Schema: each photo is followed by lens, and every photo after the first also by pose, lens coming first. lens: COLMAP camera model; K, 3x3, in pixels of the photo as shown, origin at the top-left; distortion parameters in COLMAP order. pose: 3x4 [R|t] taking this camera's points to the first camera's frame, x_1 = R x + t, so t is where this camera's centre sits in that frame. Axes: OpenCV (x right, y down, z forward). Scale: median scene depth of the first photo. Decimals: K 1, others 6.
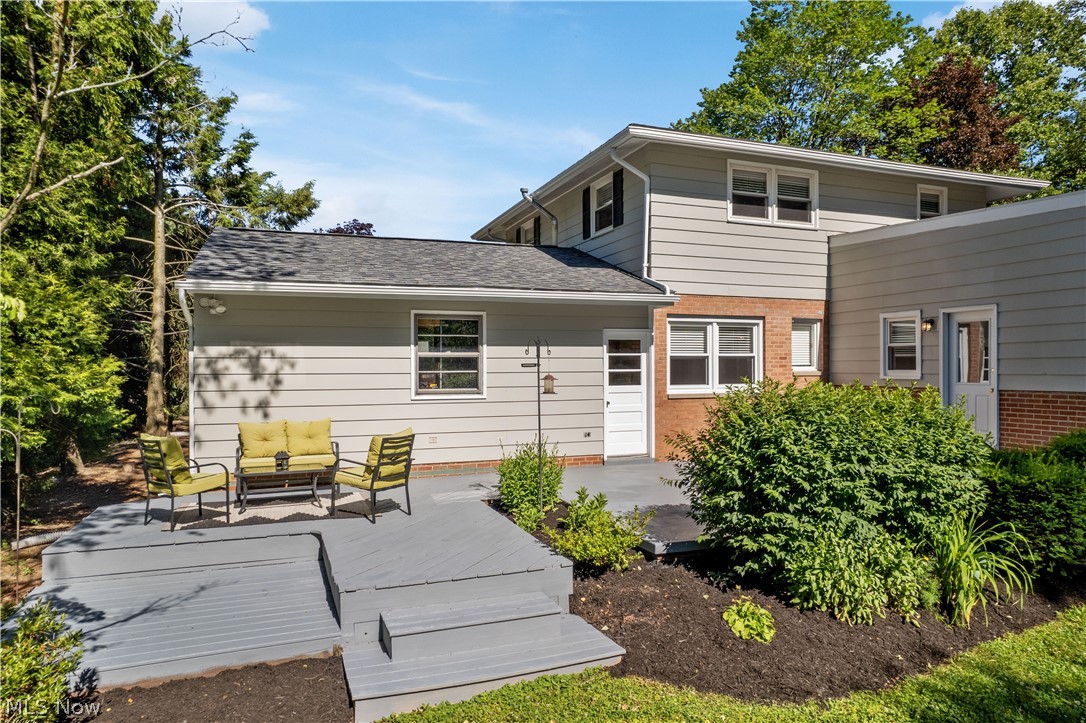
lens RADIAL K [[686.5, 0, 543.0], [0, 686.5, 361.5], [0, 0, 1]] dist [-0.030365, 0.000732]
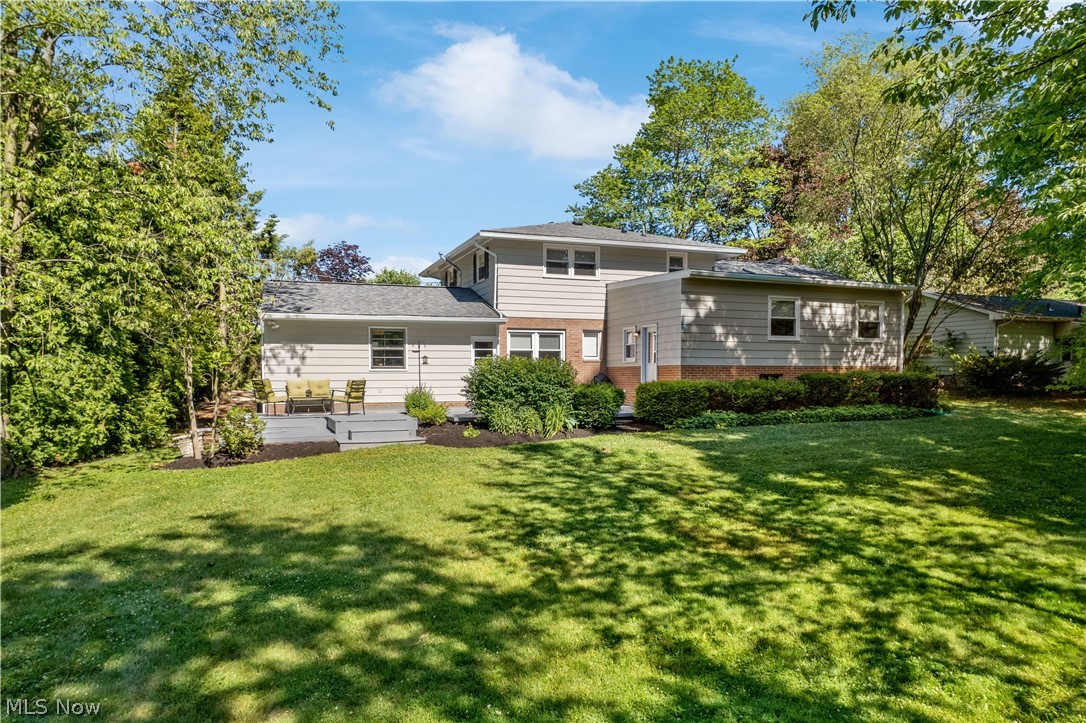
lens RADIAL K [[696.4, 0, 541.7], [0, 696.4, 404.4], [0, 0, 1]] dist [0.001200, 0.000120]
pose [[0.999987, 0.000523, 0.005046, 0.260644], [-0.000779, 0.998709, 0.050794, 0.042370], [-0.005012, -0.050797, 0.998696, -0.901405]]
